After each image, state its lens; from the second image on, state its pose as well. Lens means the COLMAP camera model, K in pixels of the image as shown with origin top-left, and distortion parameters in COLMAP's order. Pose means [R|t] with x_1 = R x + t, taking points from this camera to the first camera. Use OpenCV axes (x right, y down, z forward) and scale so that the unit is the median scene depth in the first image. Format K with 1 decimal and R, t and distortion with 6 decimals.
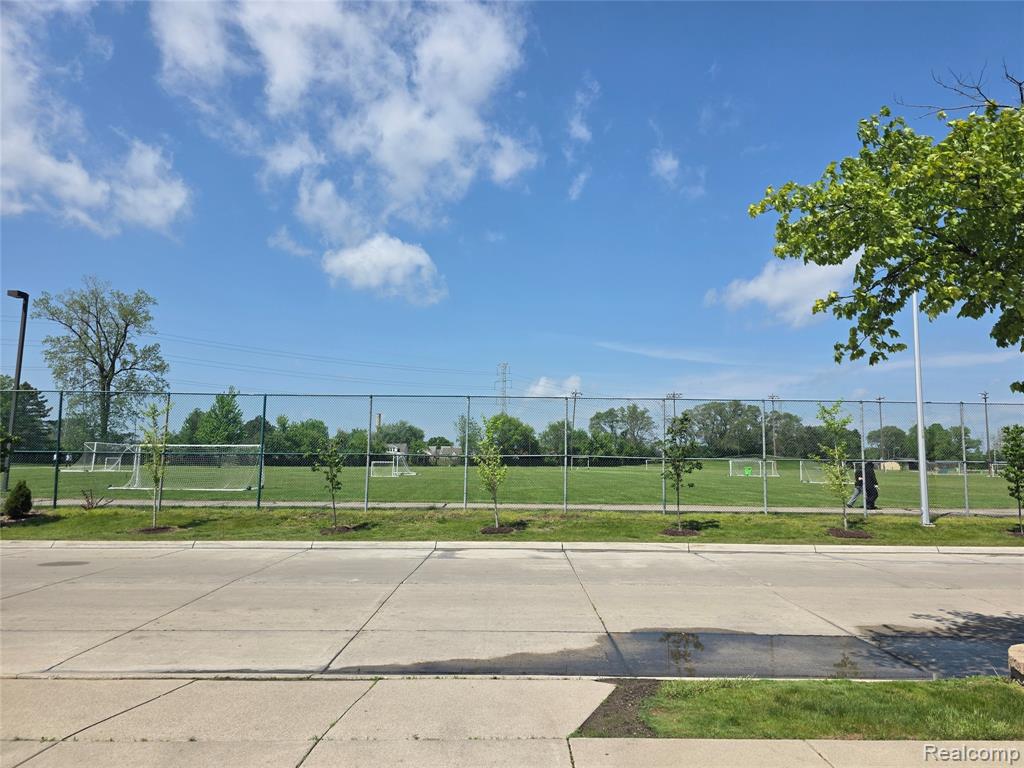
lens RADIAL K [[676.4, 0, 520.7], [0, 676.4, 382.7], [0, 0, 1]] dist [0.034445, -0.006001]
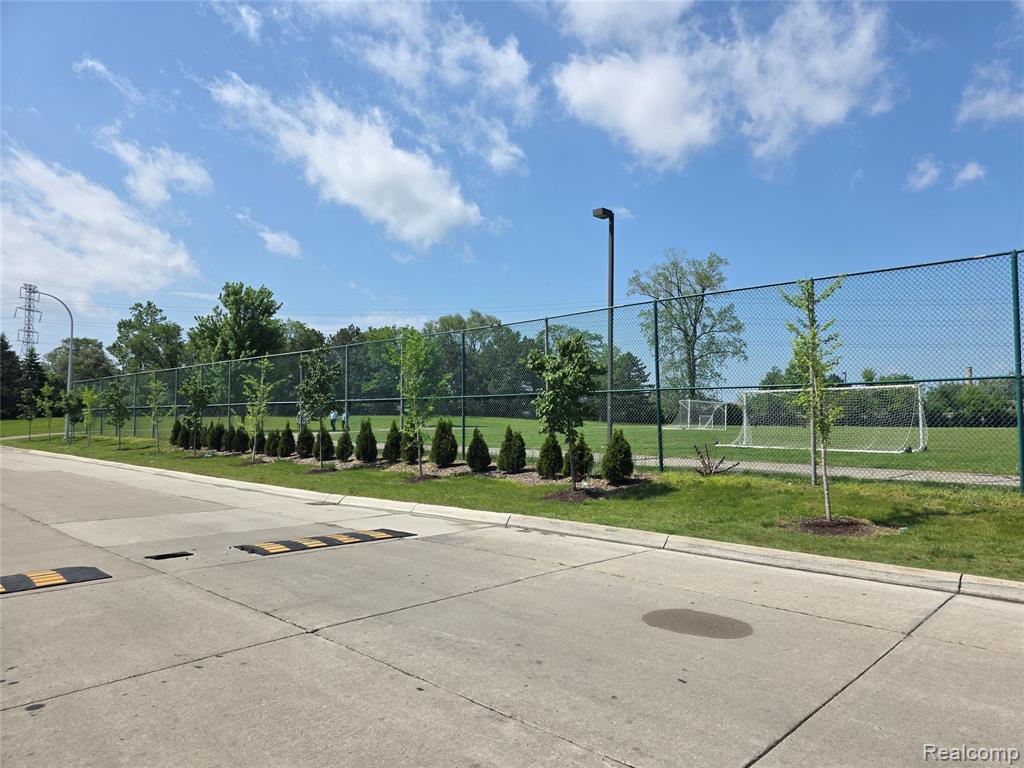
lens RADIAL K [[676.4, 0, 520.7], [0, 676.4, 382.7], [0, 0, 1]] dist [0.034445, -0.006001]
pose [[0.703155, -0.051151, -0.709194, -0.101130], [0.089002, 0.995896, 0.016414, 0.024690], [0.705444, -0.074661, 0.704822, 0.148606]]
